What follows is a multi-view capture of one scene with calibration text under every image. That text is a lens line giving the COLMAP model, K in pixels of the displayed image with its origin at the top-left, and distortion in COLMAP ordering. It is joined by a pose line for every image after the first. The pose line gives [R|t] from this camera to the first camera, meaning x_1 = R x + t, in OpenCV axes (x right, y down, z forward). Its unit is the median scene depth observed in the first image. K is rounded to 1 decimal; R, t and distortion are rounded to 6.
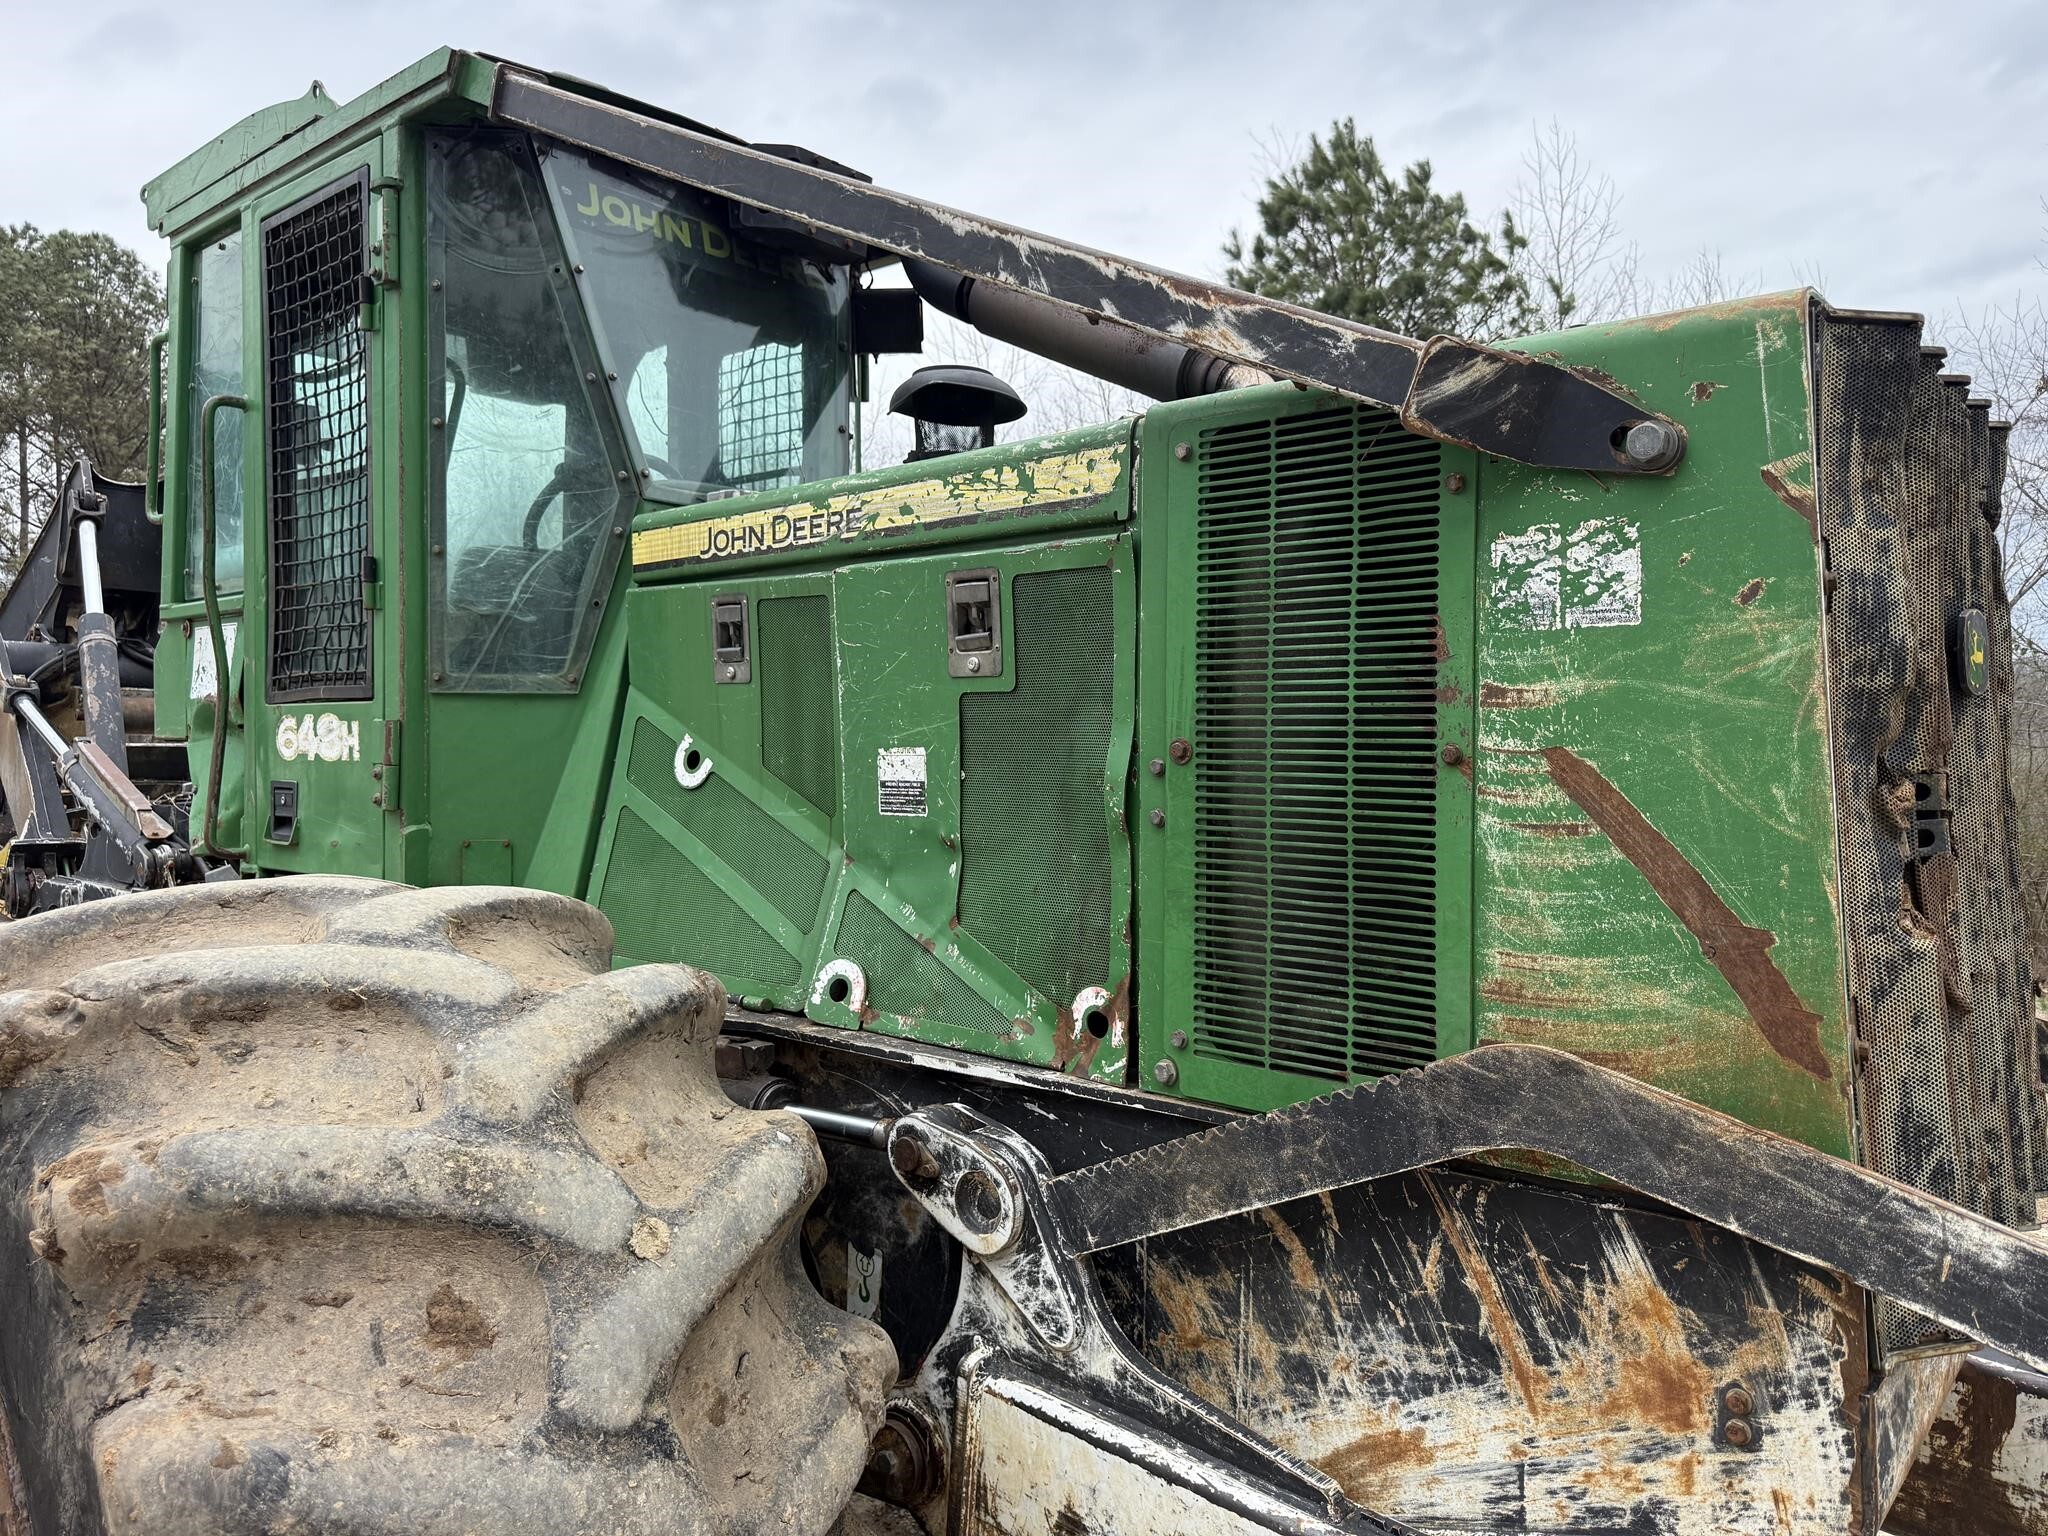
lens RADIAL K [[1443.7, 0, 997.1], [0, 1443.7, 740.9], [0, 0, 1]] dist [0.064312, -0.078022]
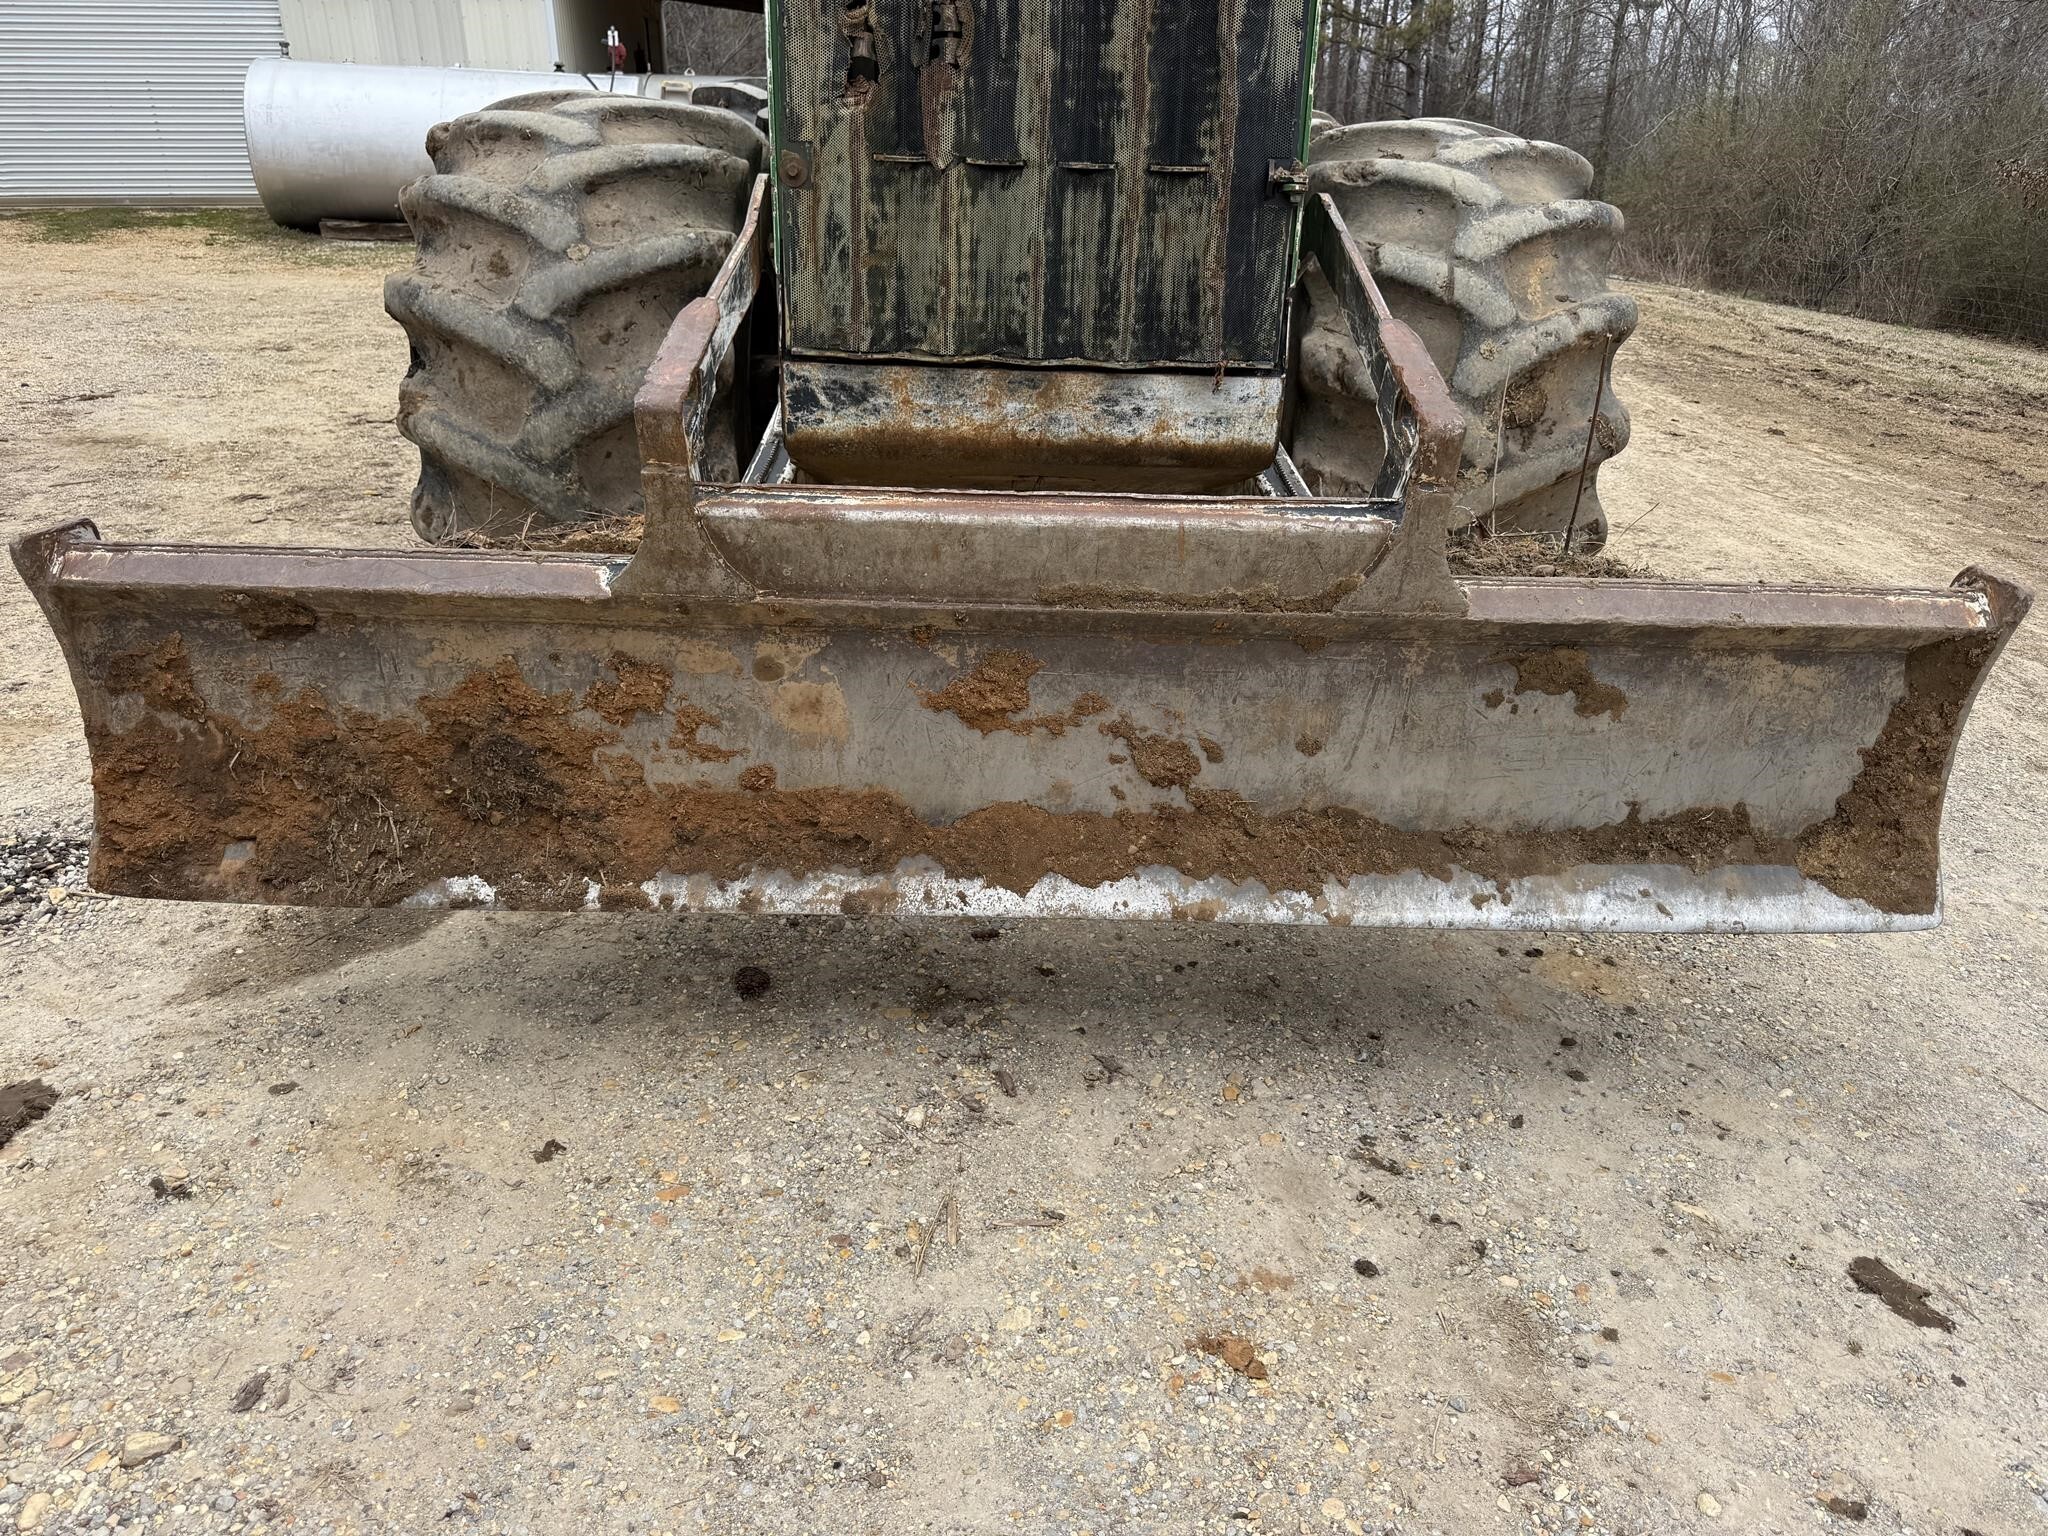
lens RADIAL K [[1443.7, 0, 1027.9], [0, 1443.7, 767.3], [0, 0, 1]] dist [0.064312, -0.078022]
pose [[0.671254, 0.323578, -0.666870, 1.959061], [-0.031035, 0.911164, 0.410874, 0.118350], [0.740578, -0.255105, 0.621664, -0.082176]]
